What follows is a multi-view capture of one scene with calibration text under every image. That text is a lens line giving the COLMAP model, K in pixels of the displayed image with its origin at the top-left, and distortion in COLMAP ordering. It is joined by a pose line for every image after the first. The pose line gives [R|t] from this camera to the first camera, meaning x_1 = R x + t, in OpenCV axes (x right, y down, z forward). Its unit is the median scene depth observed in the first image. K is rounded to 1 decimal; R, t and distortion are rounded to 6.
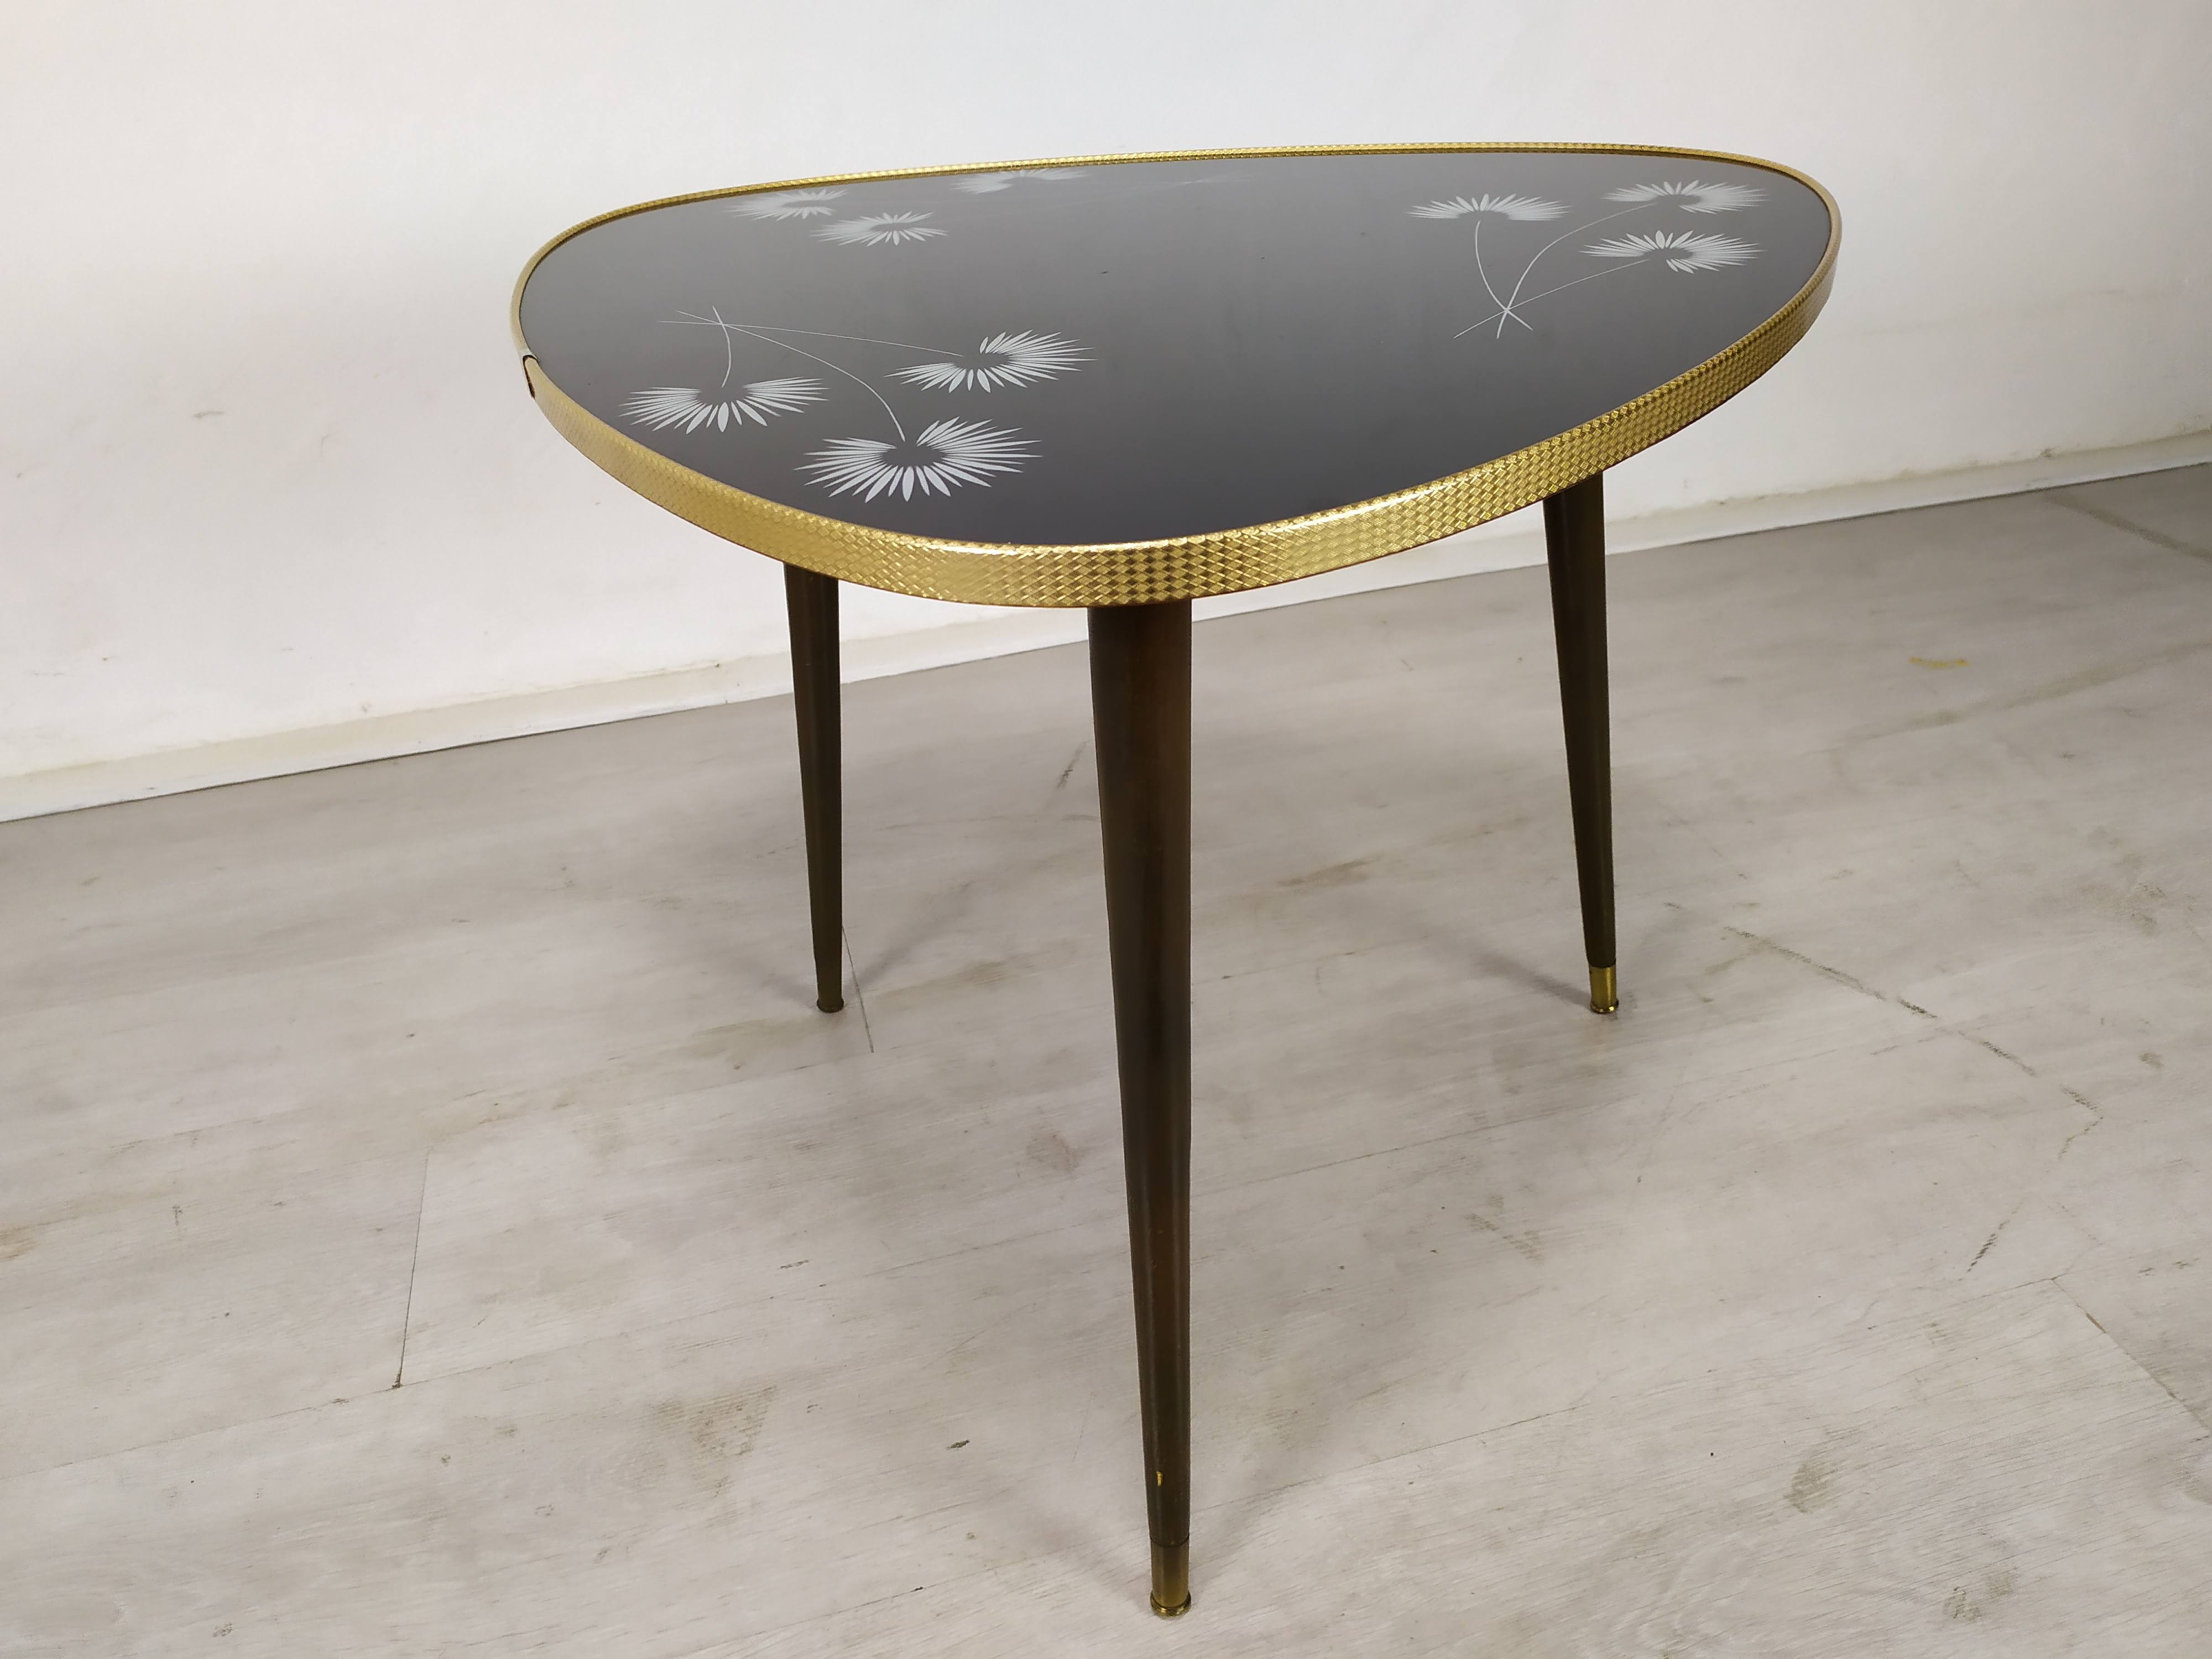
lens RADIAL K [[1728.9, 0, 1115.3], [0, 1728.9, 825.8], [0, 0, 1]] dist [0.031854, -0.032773]
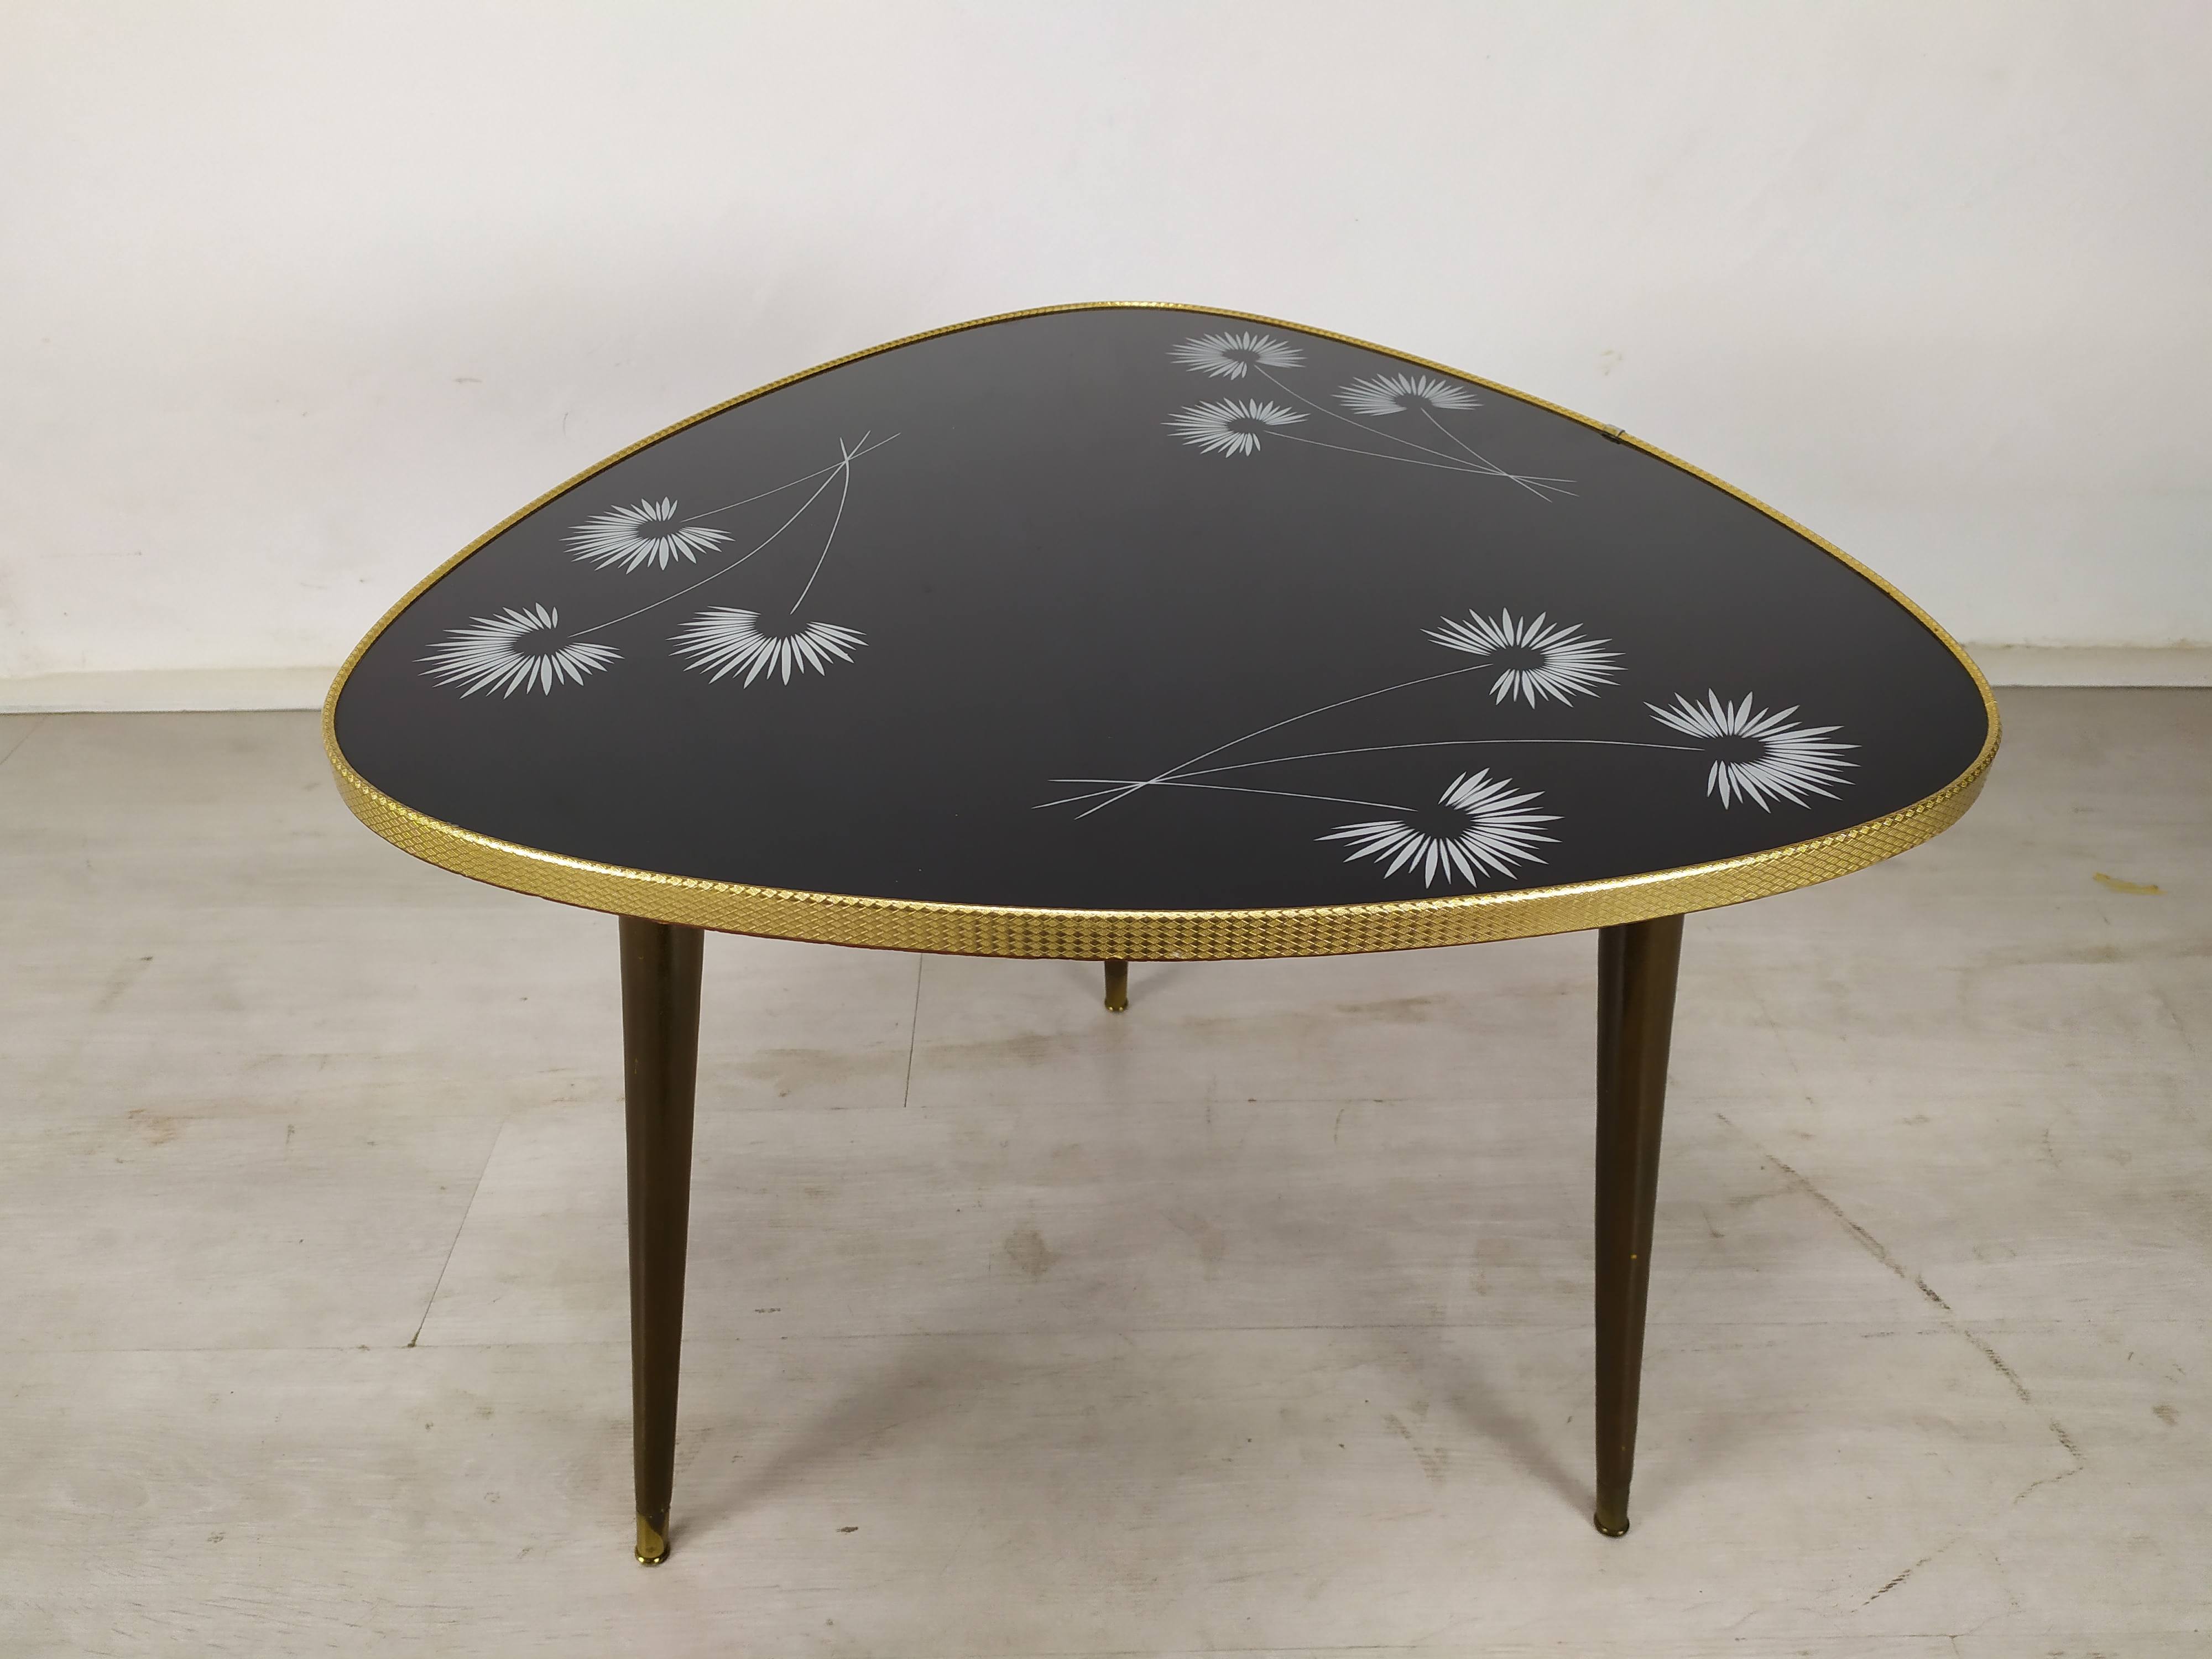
lens RADIAL K [[1728.9, 0, 1109.1], [0, 1728.9, 813.0], [0, 0, 1]] dist [0.031854, -0.032773]
pose [[0.967965, 0.181619, -0.173375, 0.162075], [-0.169470, 0.982068, 0.082602, -0.188799], [0.185268, -0.050574, 0.981386, -0.023122]]
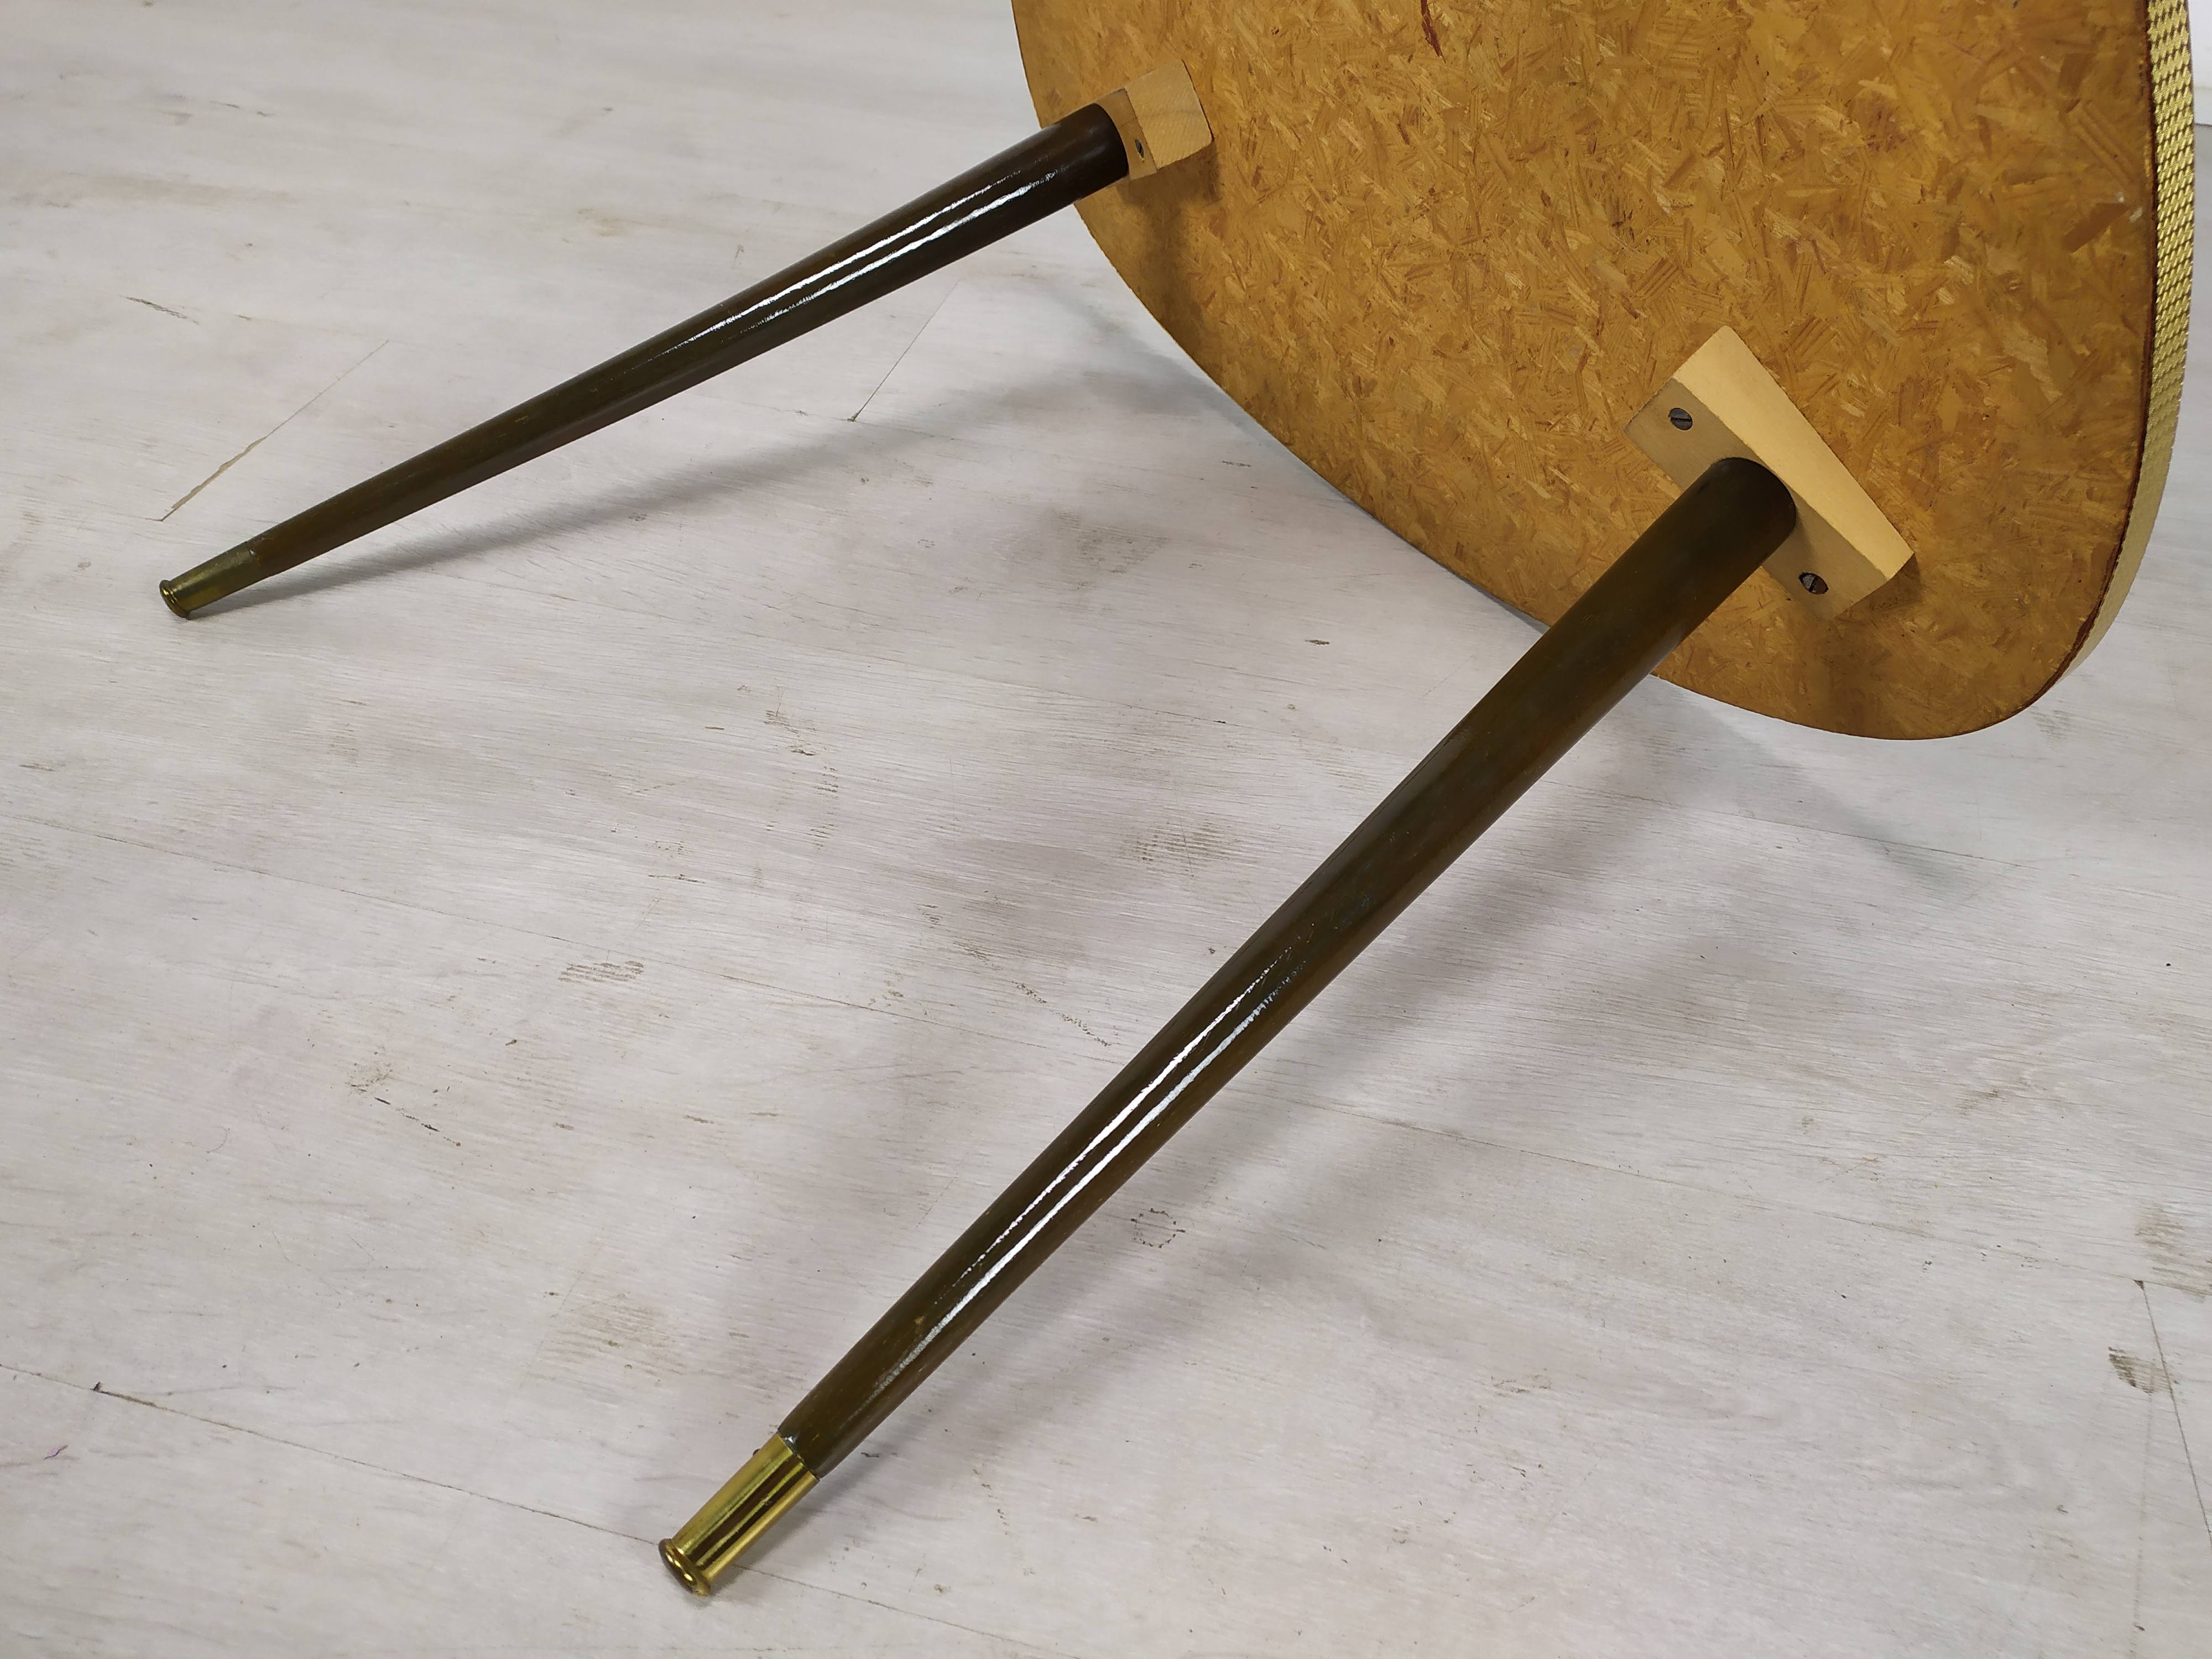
lens RADIAL K [[1728.9, 0, 1089.0], [0, 1728.9, 832.6], [0, 0, 1]] dist [0.031854, -0.032773]
pose [[0.868474, 0.391140, -0.304570, 0.116063], [-0.328520, 0.914204, 0.237286, 0.246343], [0.371251, -0.106019, 0.922460, 0.072865]]
